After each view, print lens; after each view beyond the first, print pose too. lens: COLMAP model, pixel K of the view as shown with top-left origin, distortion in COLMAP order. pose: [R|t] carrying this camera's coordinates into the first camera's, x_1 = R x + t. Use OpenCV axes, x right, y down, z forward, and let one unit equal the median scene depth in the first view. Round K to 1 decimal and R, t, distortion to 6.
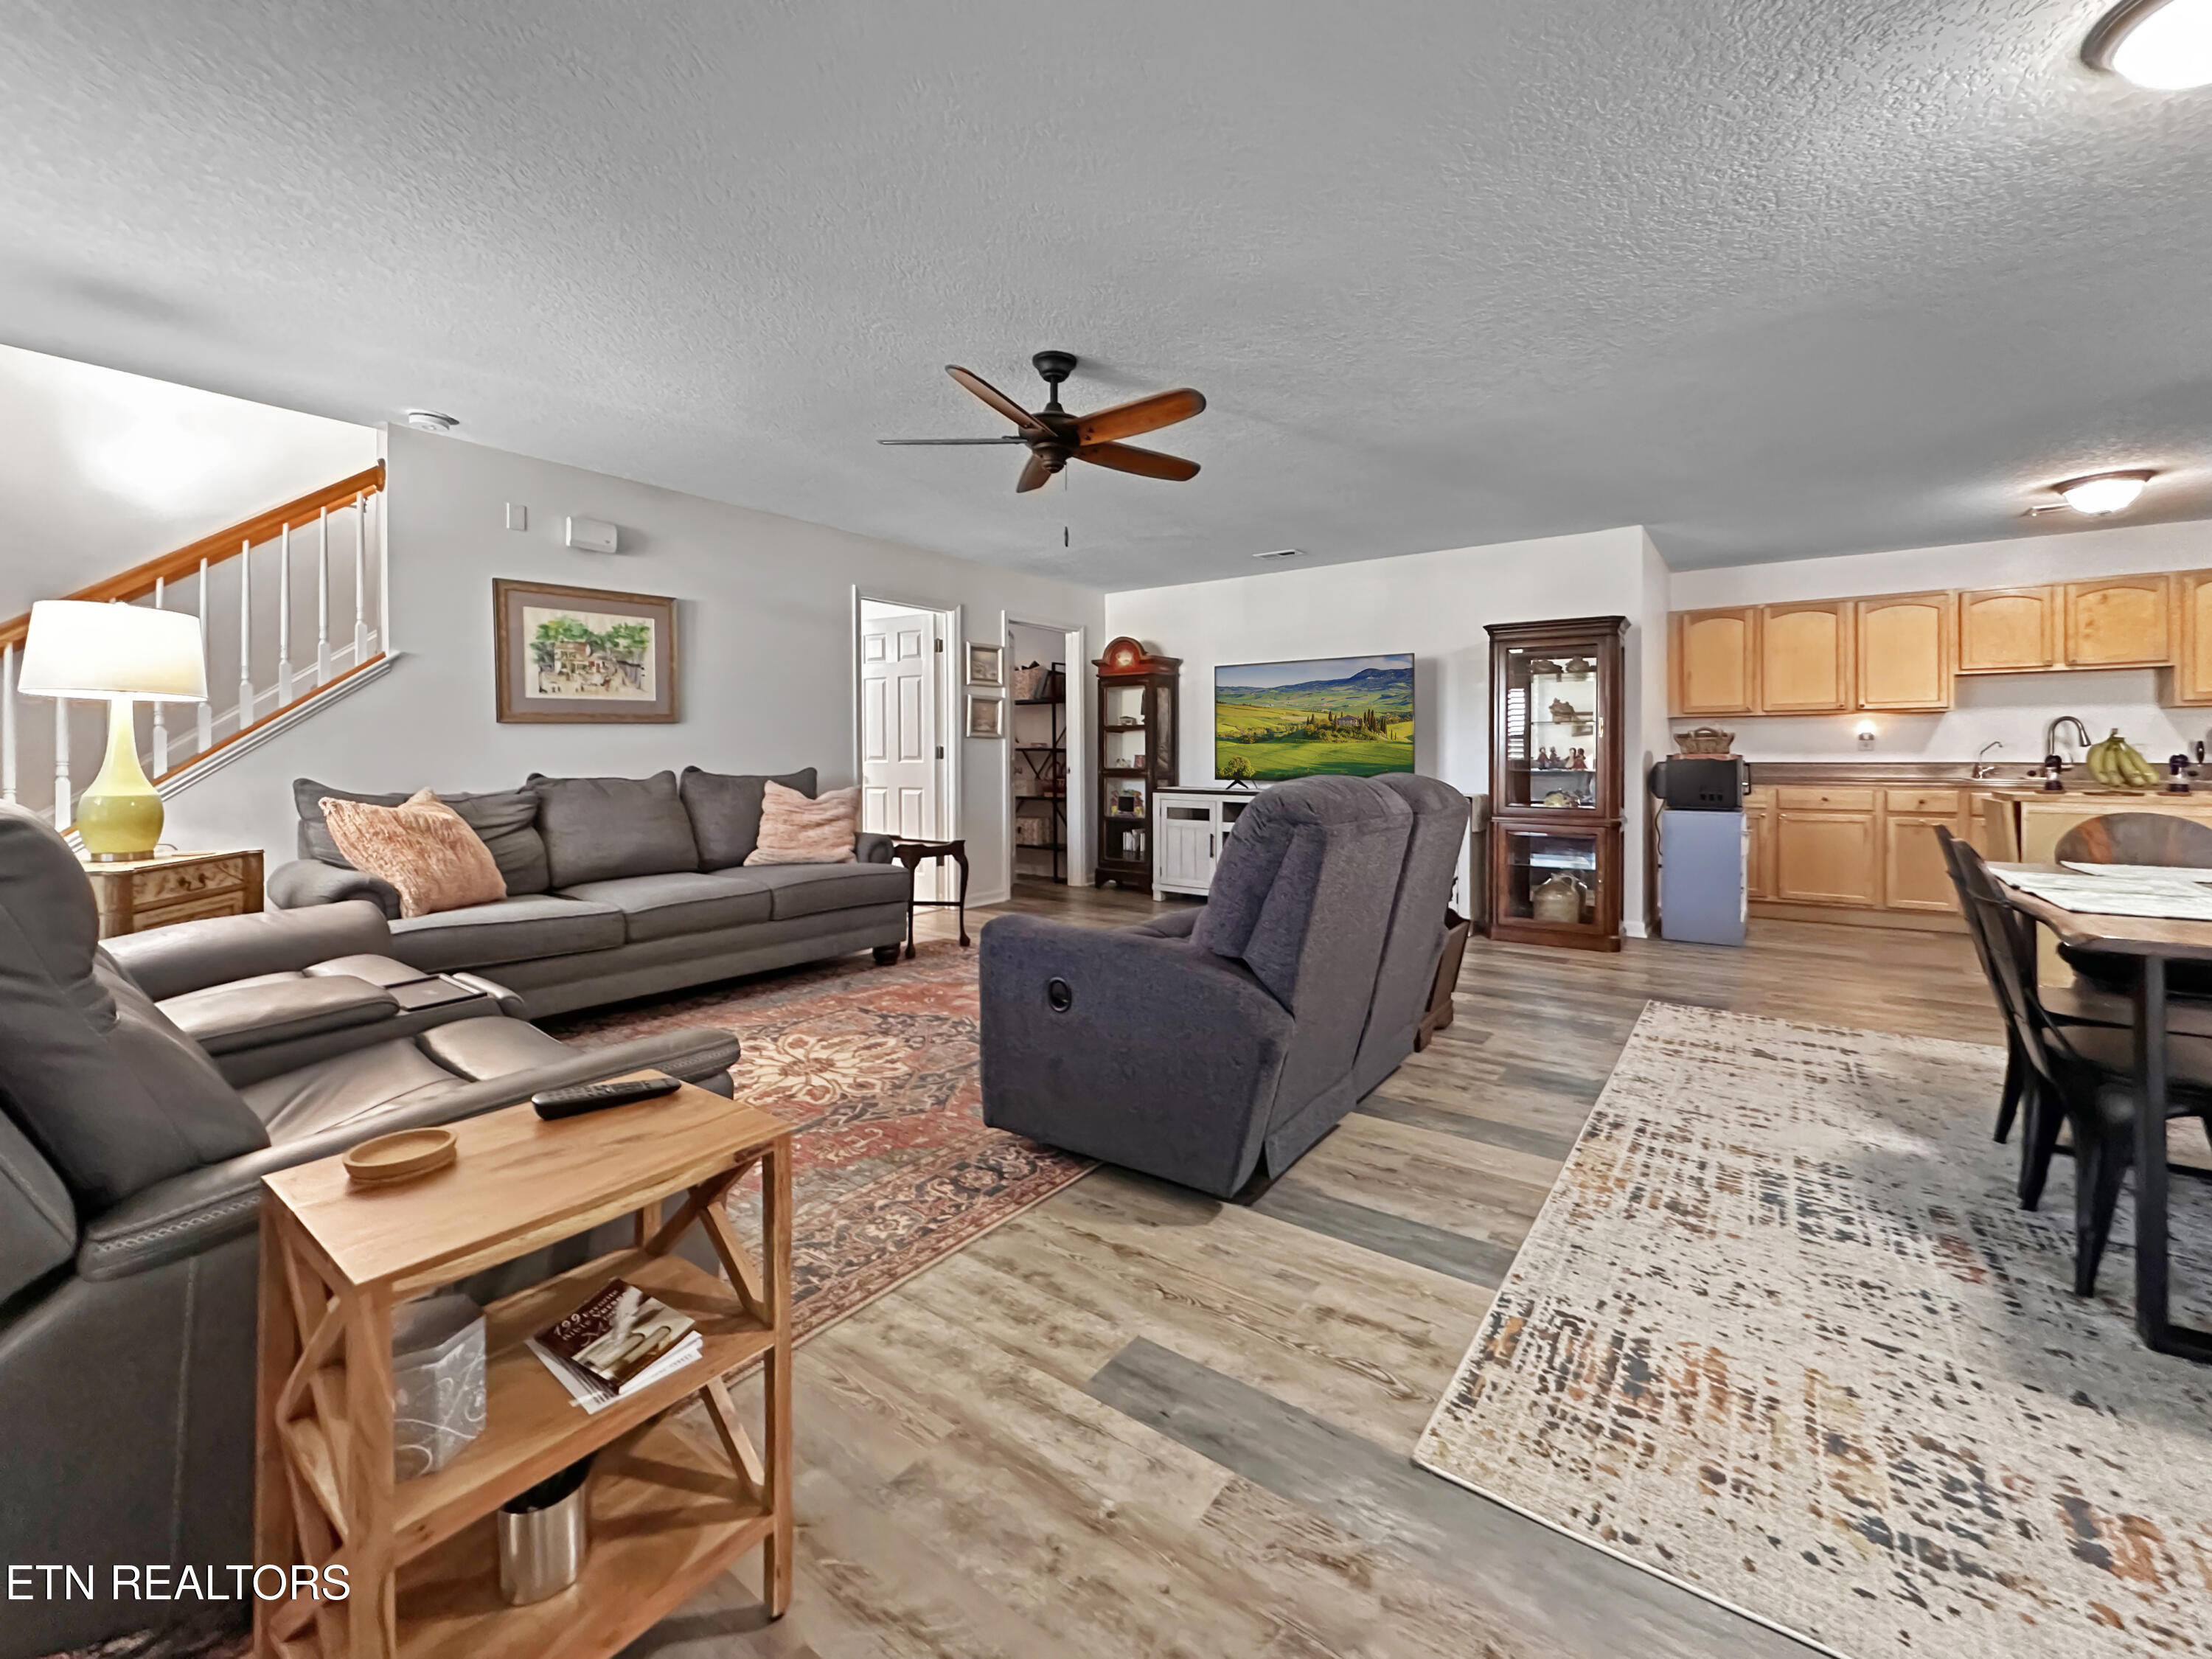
lens RADIAL K [[888.3, 0, 1250.7], [0, 888.3, 750.1], [0, 0, 1]] dist [-0.001221, 0.000490]
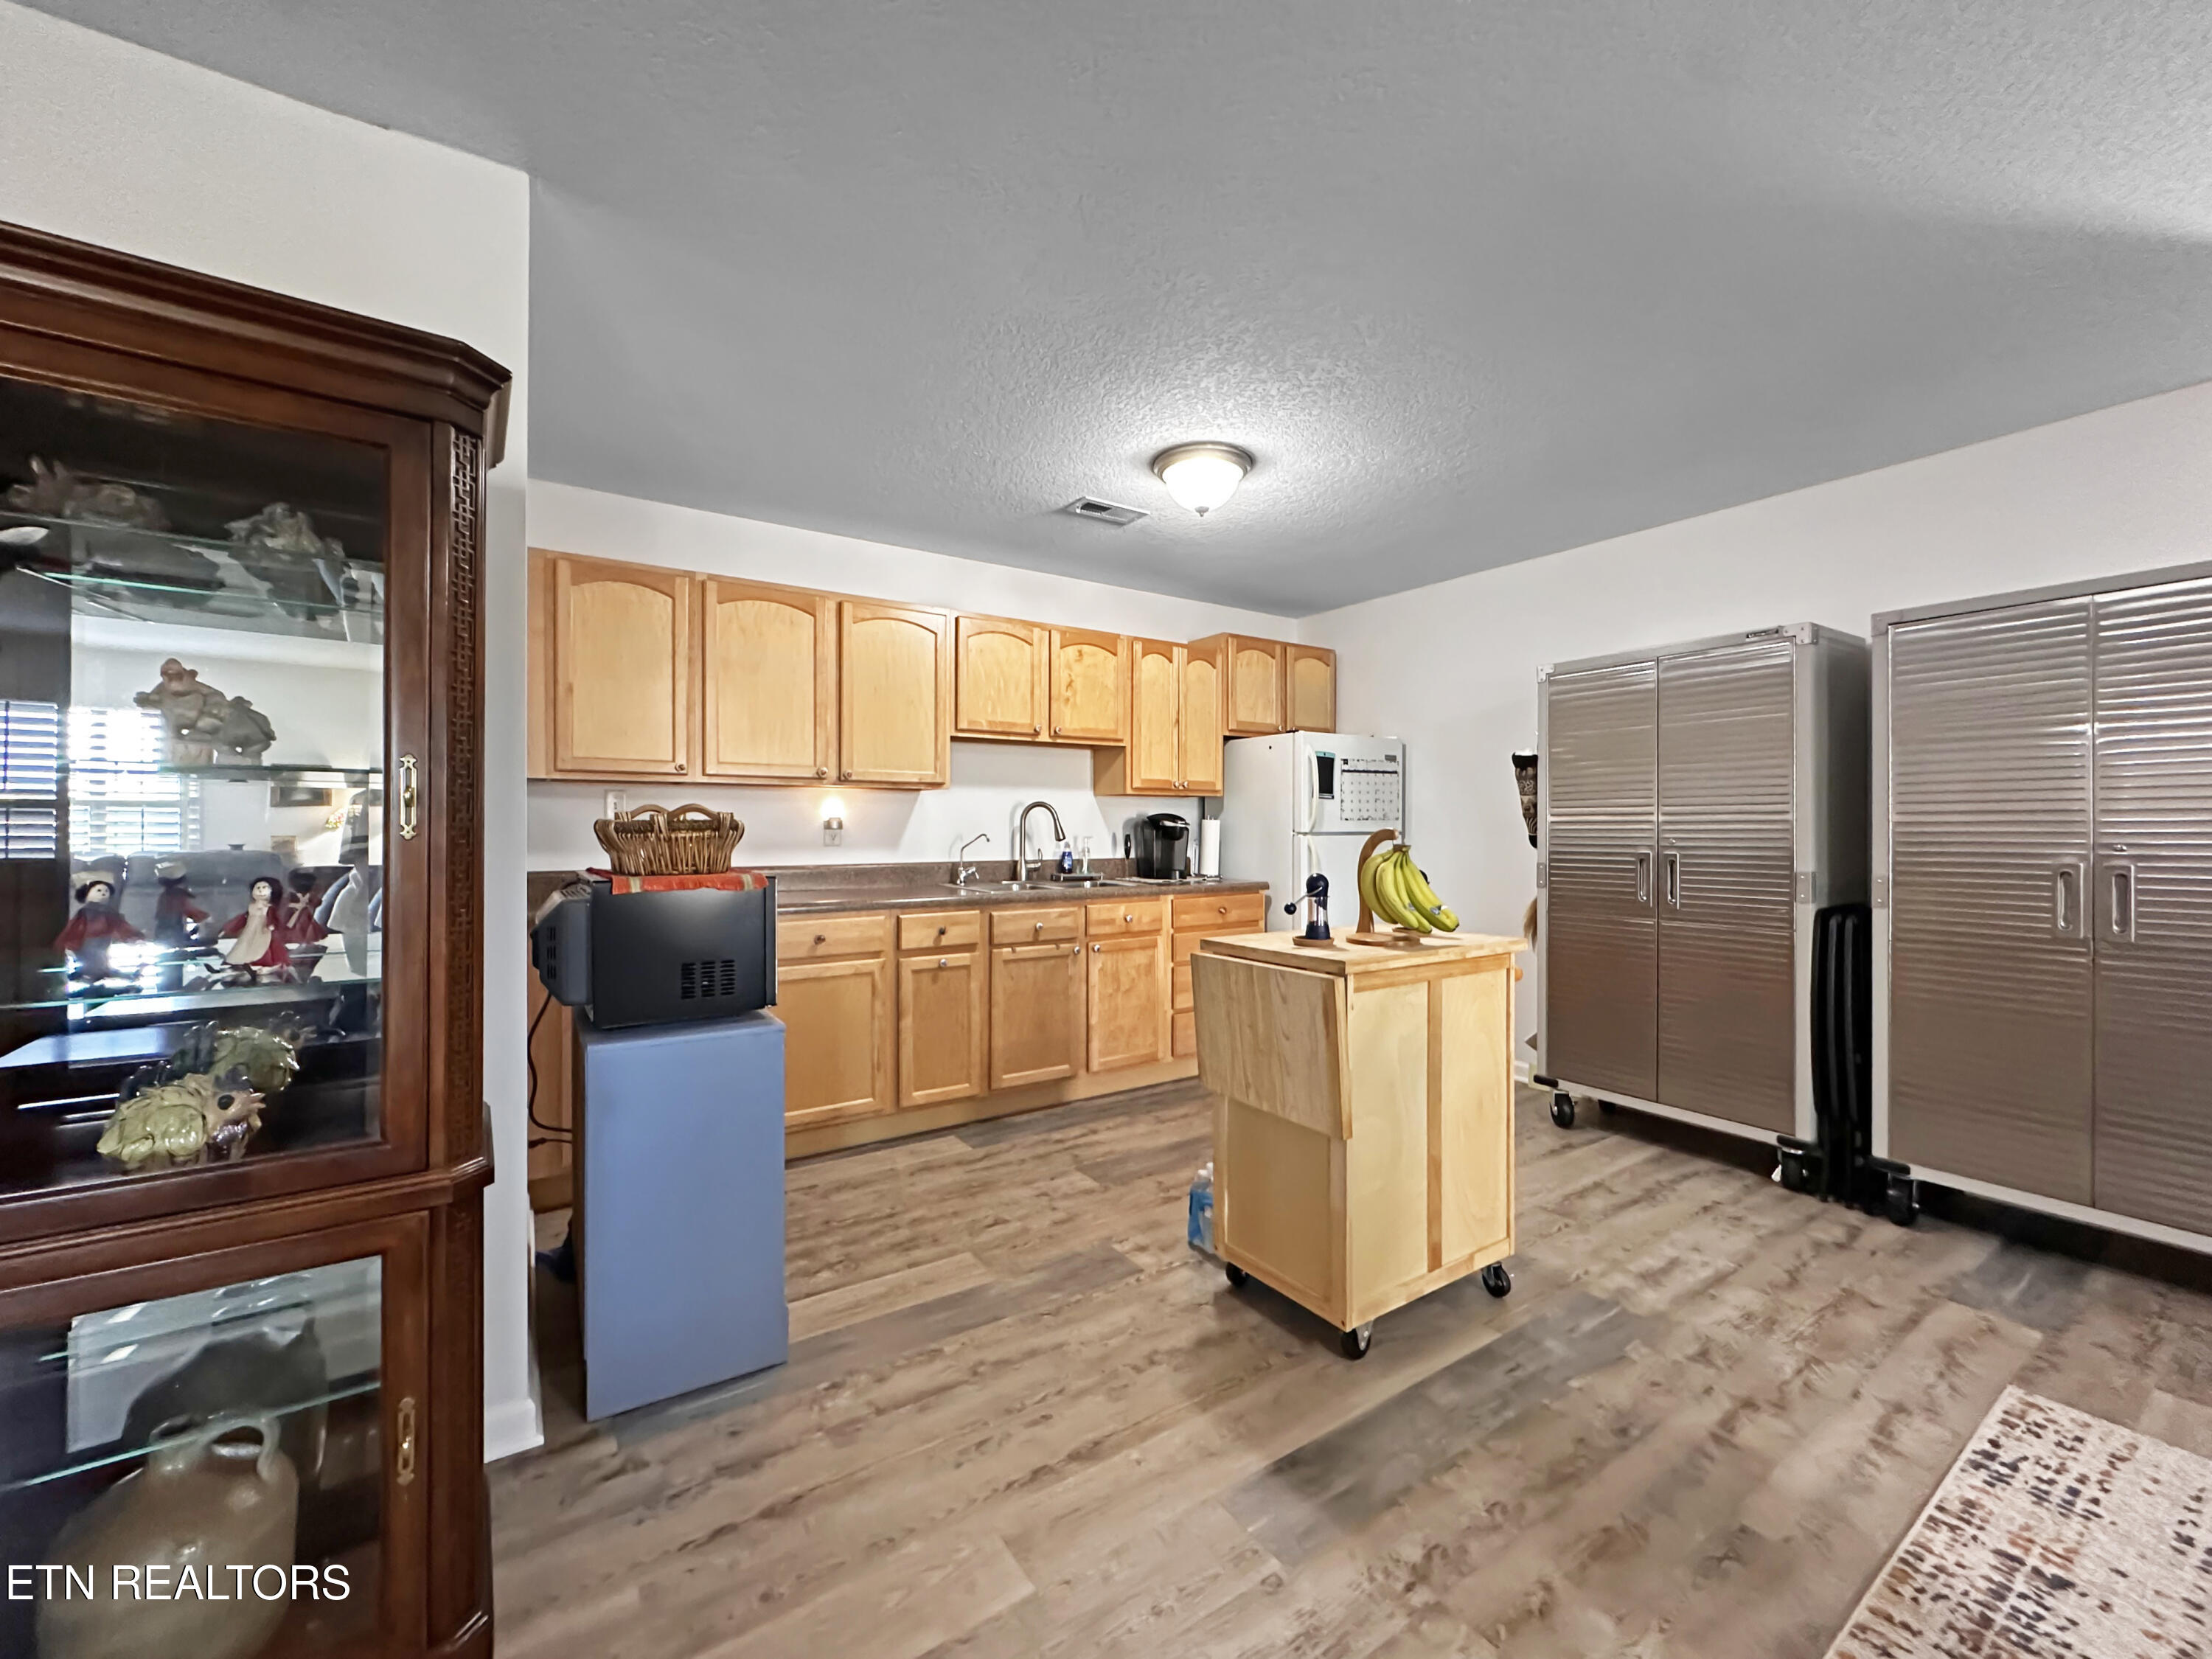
lens RADIAL K [[888.3, 0, 1108.0], [0, 888.3, 819.7], [0, 0, 1]] dist [-0.001221, 0.000490]
pose [[0.456163, 0.009989, 0.889840, 0.346704], [-0.010888, 0.999925, -0.005643, -0.027189], [-0.889830, -0.007114, 0.456237, 0.868429]]
